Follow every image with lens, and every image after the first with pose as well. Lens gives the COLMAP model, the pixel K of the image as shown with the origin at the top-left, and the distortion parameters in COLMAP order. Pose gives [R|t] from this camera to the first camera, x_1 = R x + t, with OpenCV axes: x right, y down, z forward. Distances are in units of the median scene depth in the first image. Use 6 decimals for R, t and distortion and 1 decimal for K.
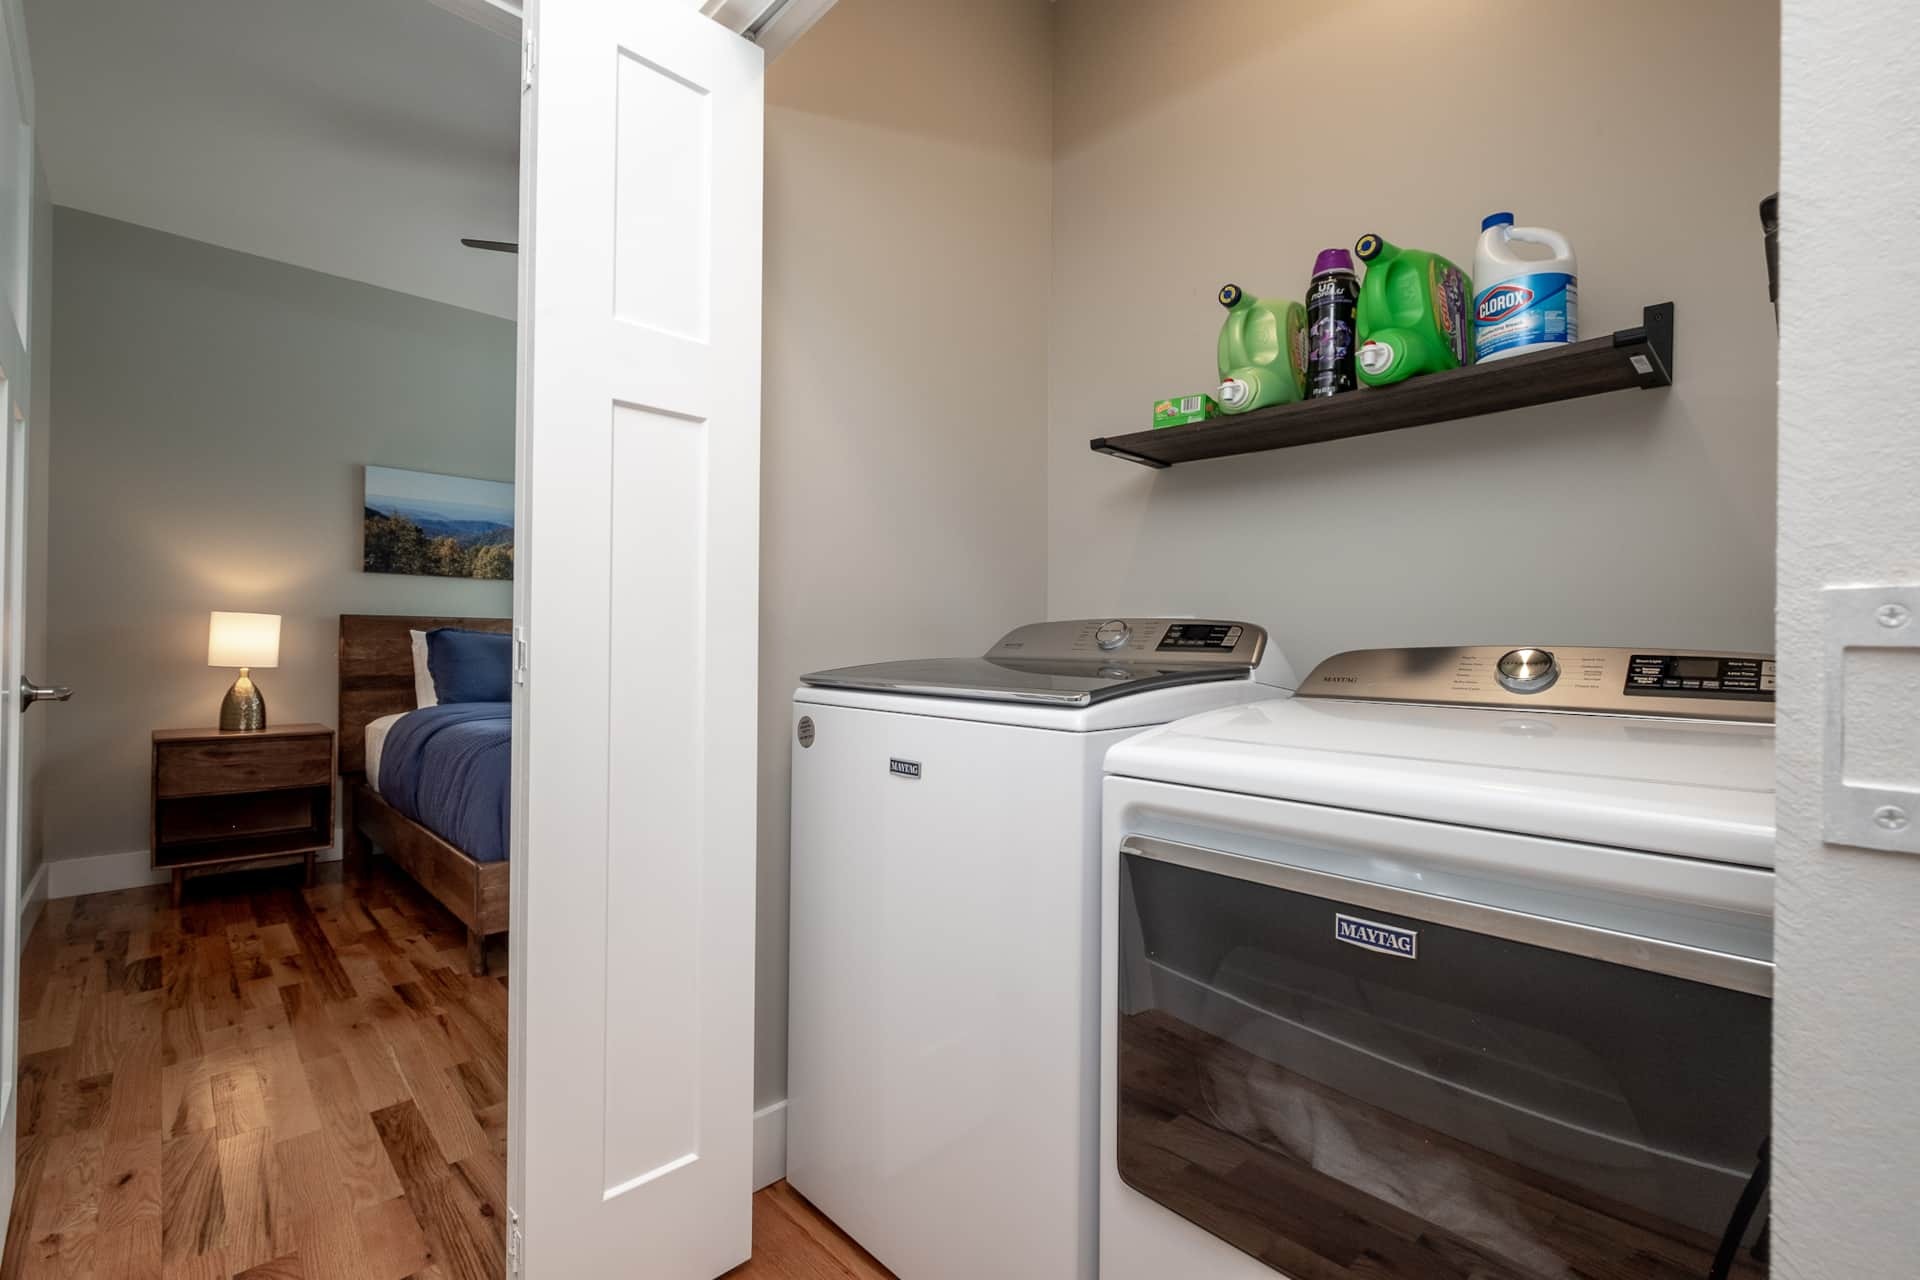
lens RADIAL K [[823.8, 0, 961.9], [0, 823.8, 642.2], [0, 0, 1]] dist [0.000118, 0.000368]
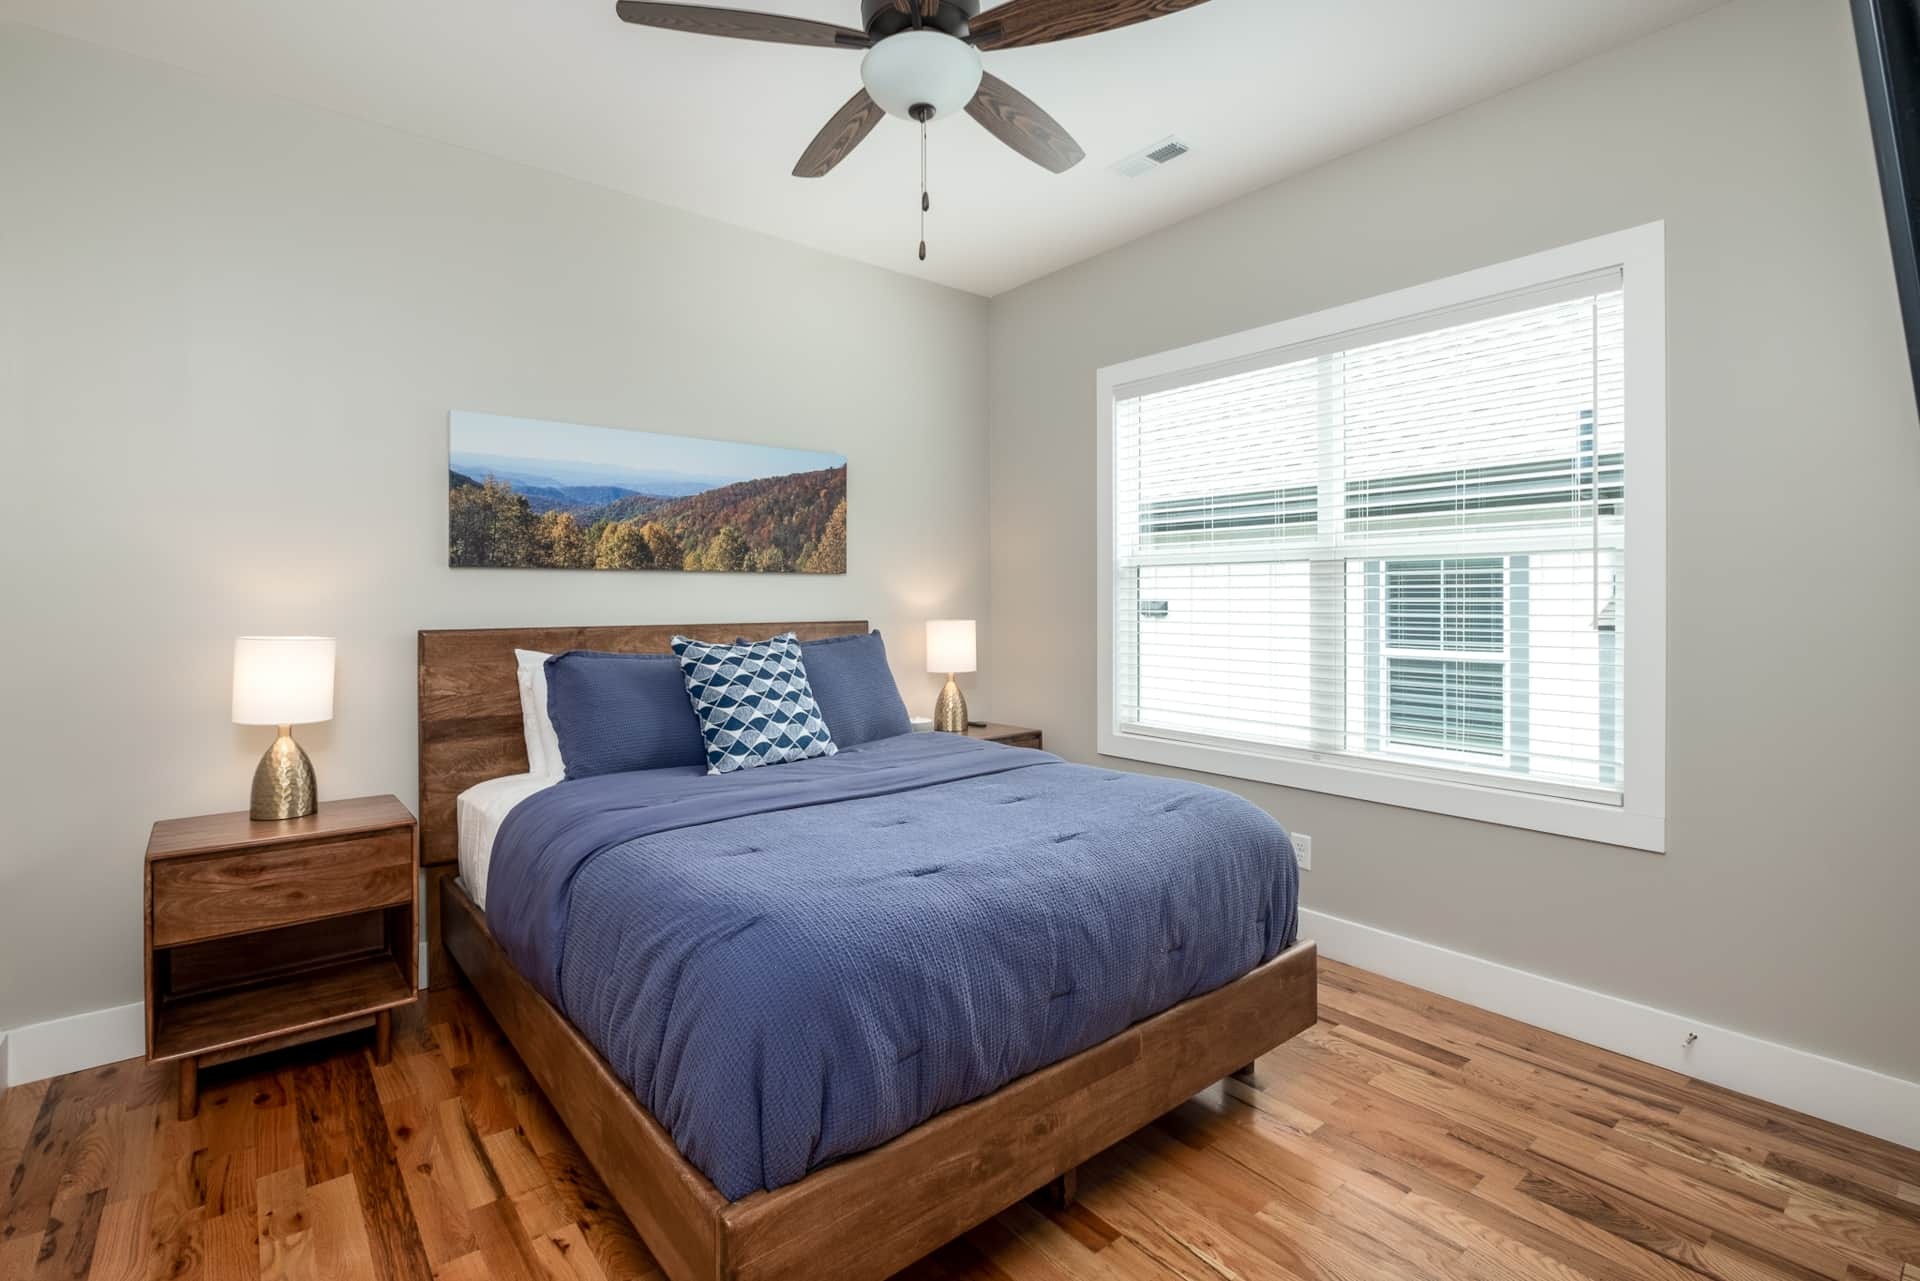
lens RADIAL K [[873.1, 0, 949.0], [0, 873.1, 601.7], [0, 0, 1]] dist [0.003383, -0.000807]
pose [[0.996342, -0.013593, -0.084365, -0.272600], [0.014233, 0.999874, 0.006991, -0.059439], [0.084259, -0.008166, 0.996410, 0.337824]]
